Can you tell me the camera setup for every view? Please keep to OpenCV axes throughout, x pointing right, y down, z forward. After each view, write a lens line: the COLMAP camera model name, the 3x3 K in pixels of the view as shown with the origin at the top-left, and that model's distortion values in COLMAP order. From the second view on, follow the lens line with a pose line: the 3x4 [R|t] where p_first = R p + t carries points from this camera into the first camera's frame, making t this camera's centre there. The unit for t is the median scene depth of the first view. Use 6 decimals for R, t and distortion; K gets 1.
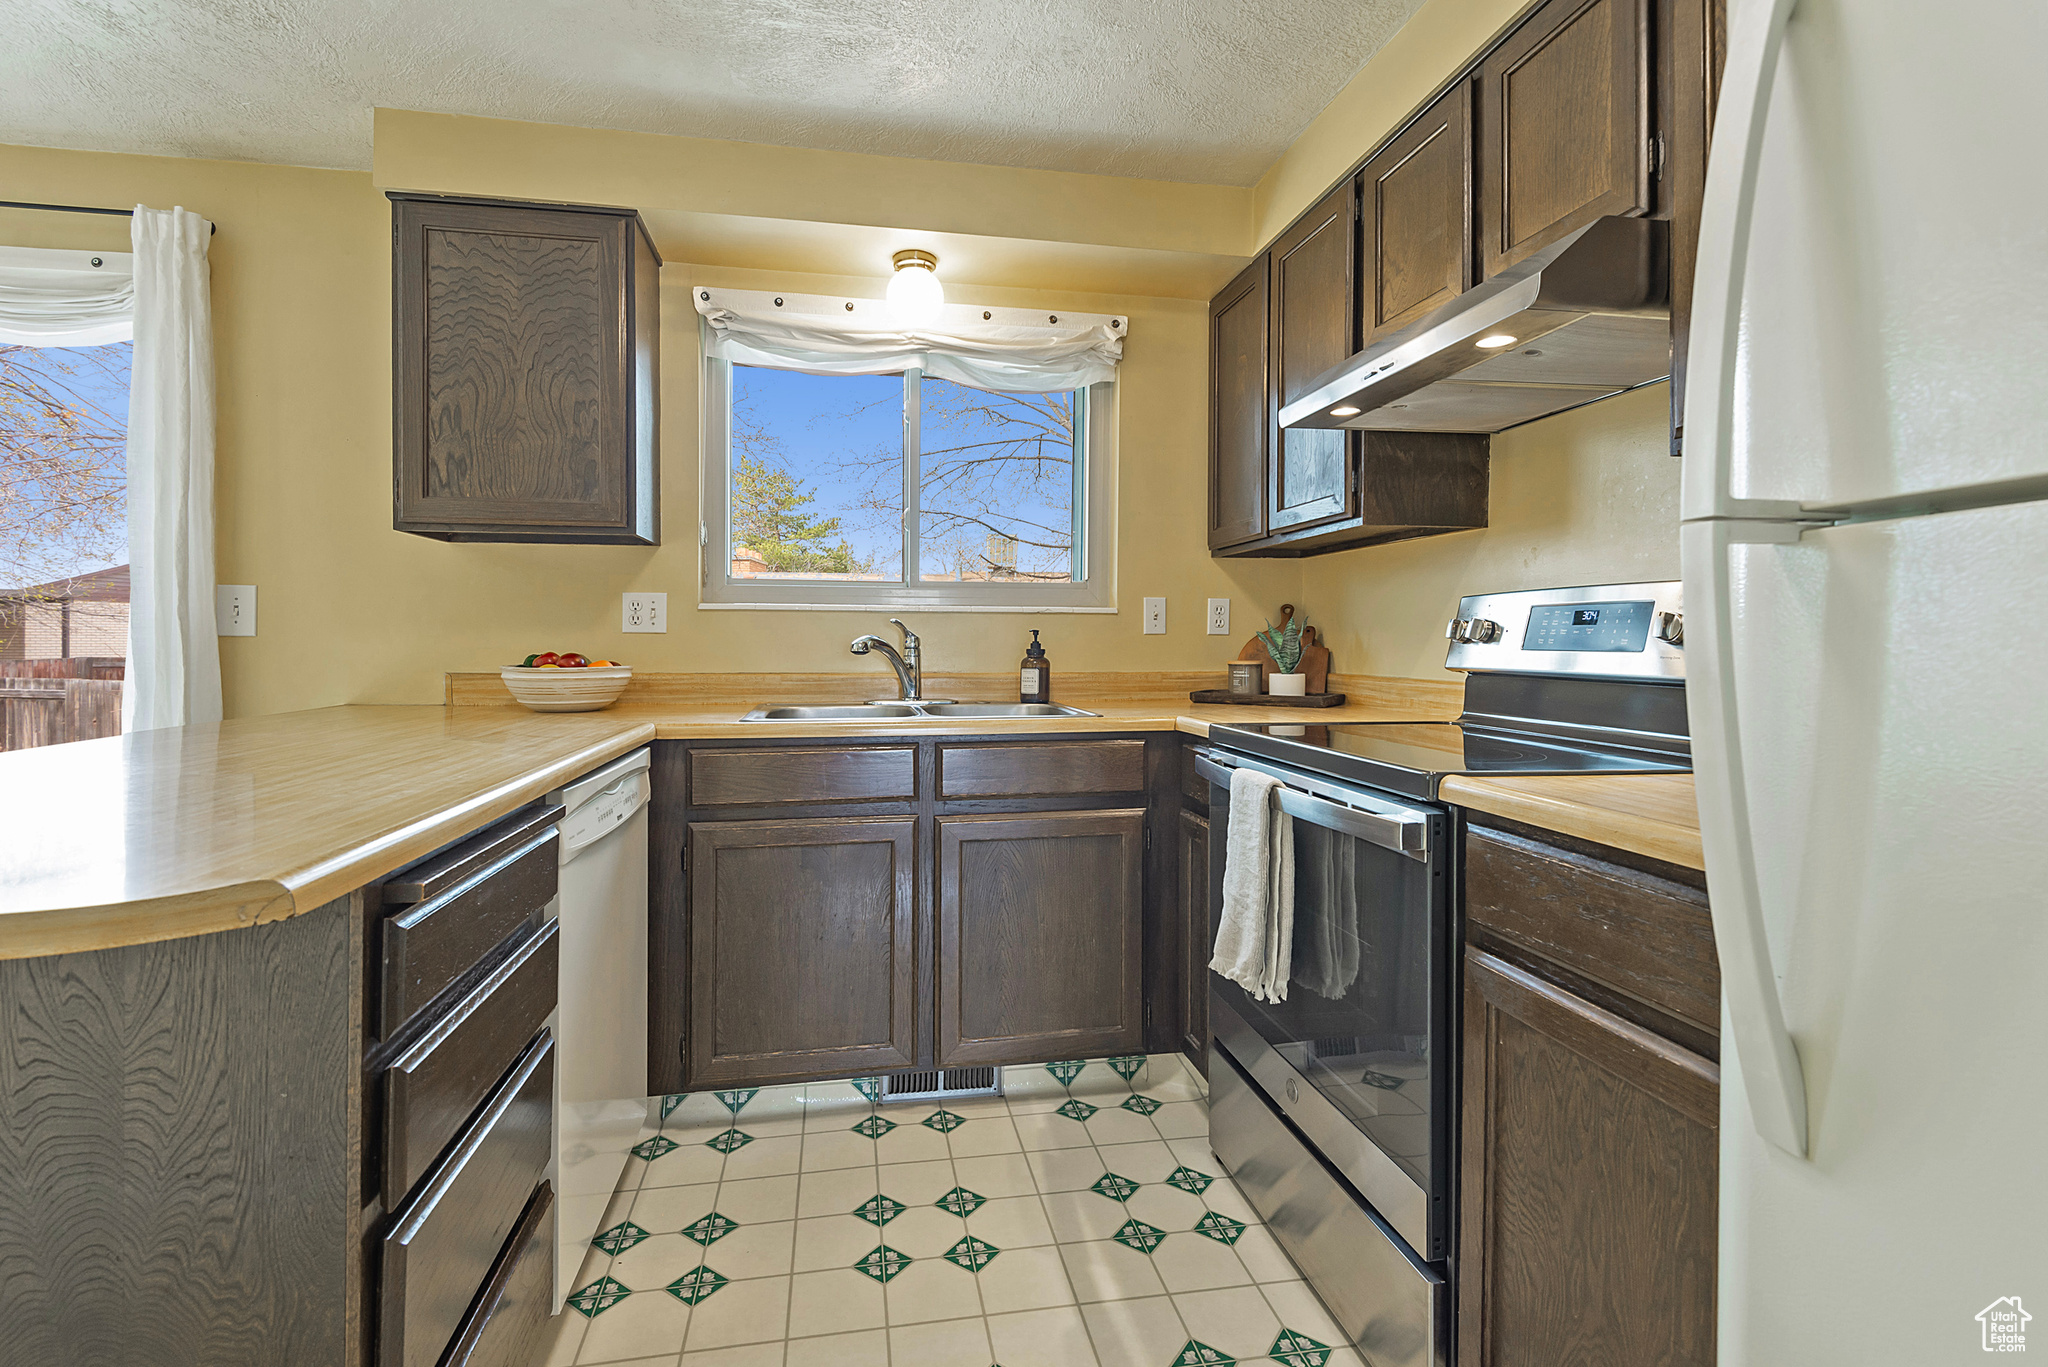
lens RADIAL K [[947.5, 0, 992.7], [0, 947.5, 651.1], [0, 0, 1]] dist [0.021881, -0.014747]
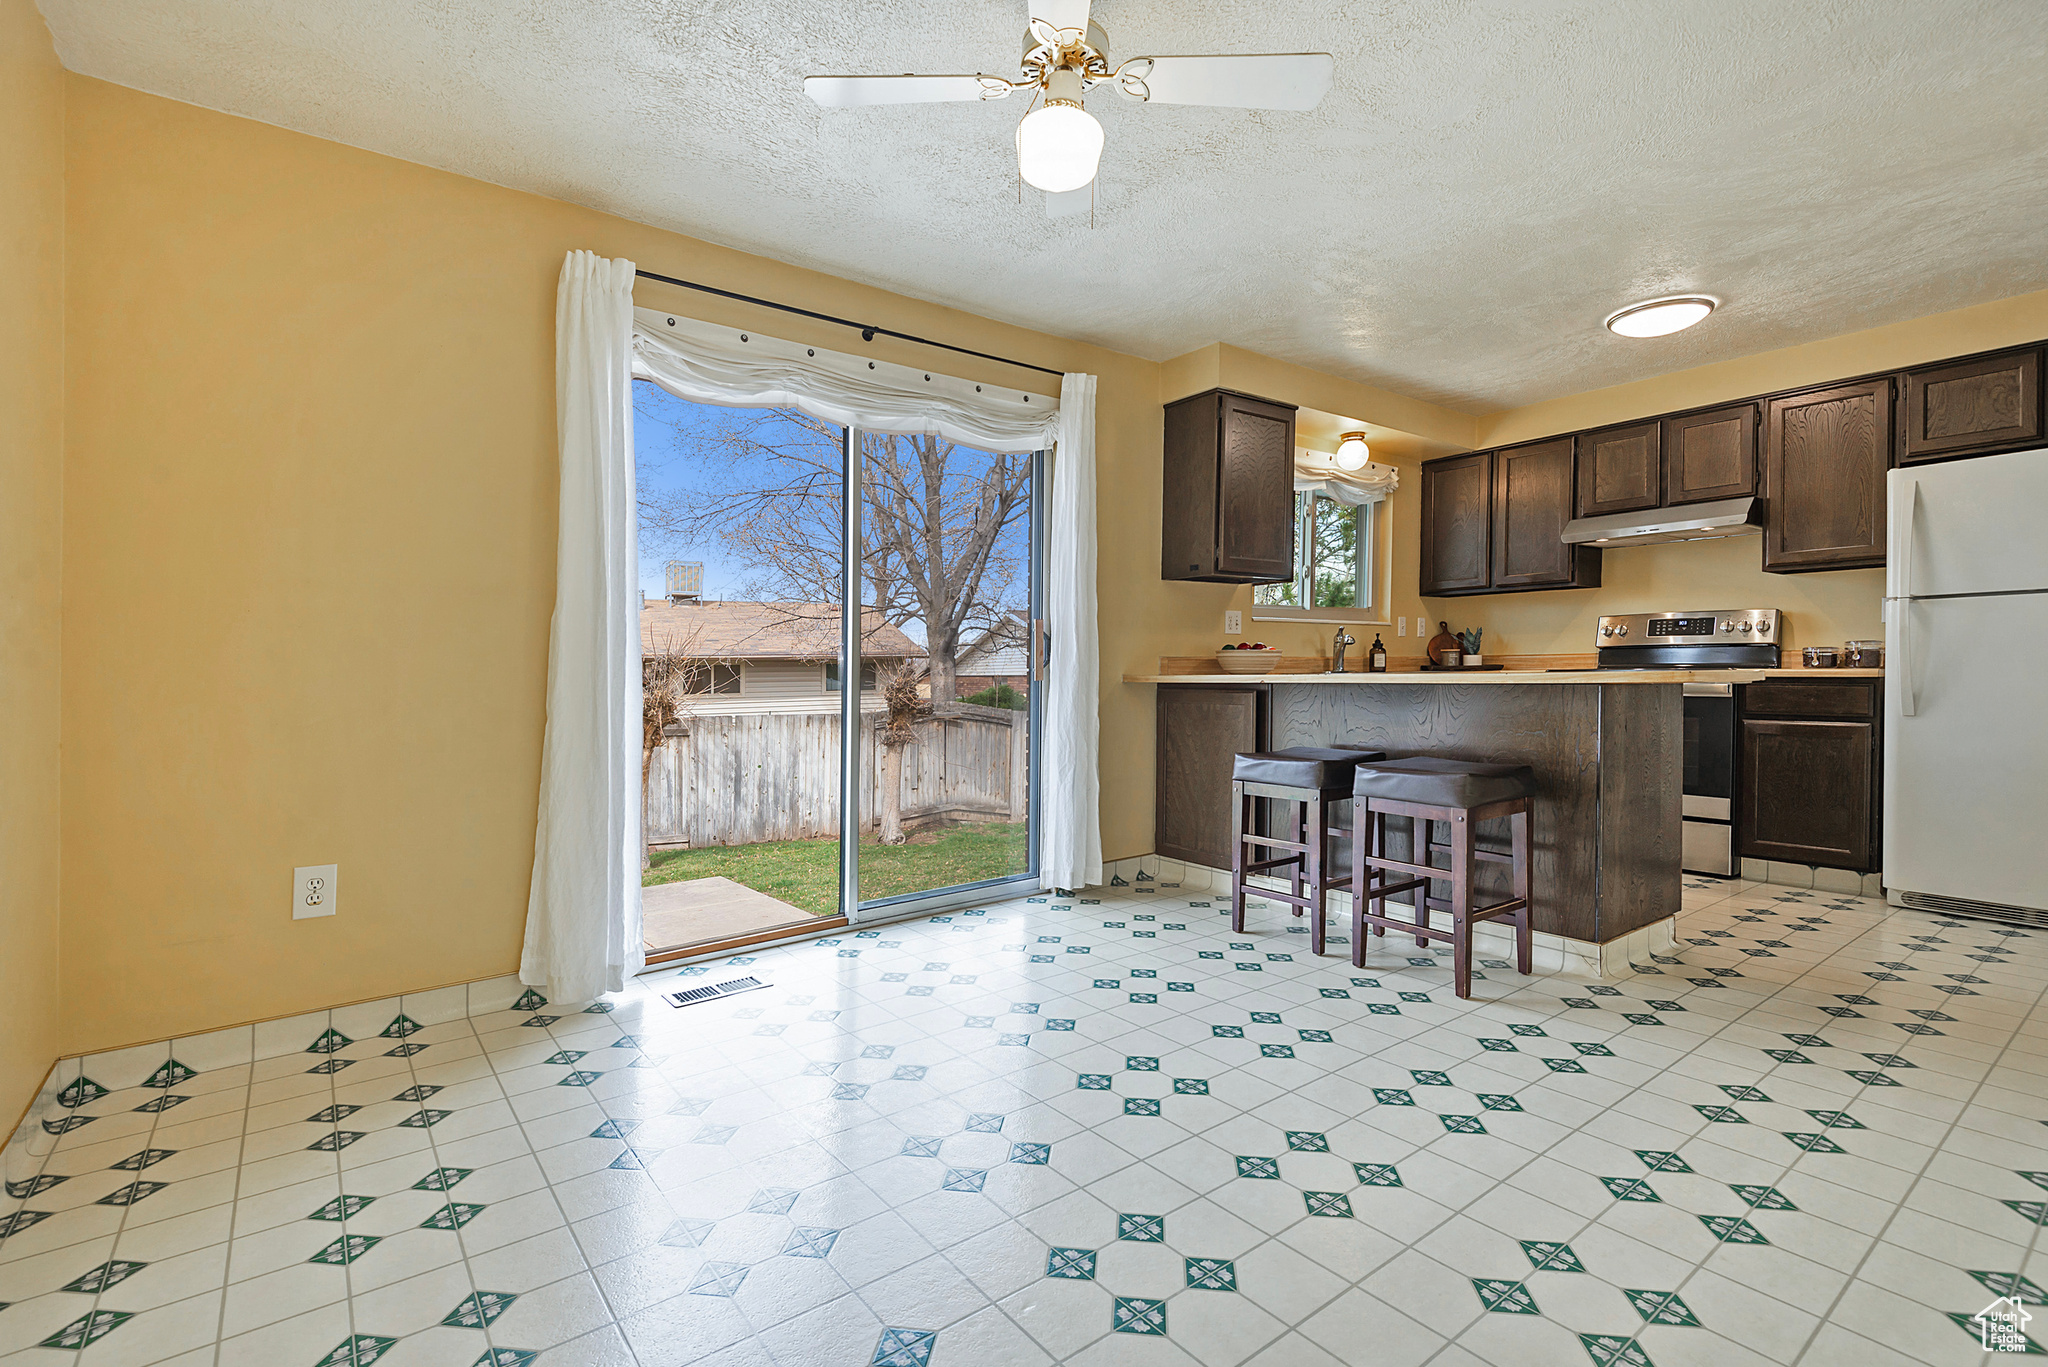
lens RADIAL K [[947.5, 0, 1008.3], [0, 947.5, 715.2], [0, 0, 1]] dist [0.021881, -0.014747]
pose [[0.891672, -0.035091, 0.451320, -1.569573], [0.018633, 0.998991, 0.040861, 0.052972], [-0.452298, -0.028025, 0.891426, -0.389490]]
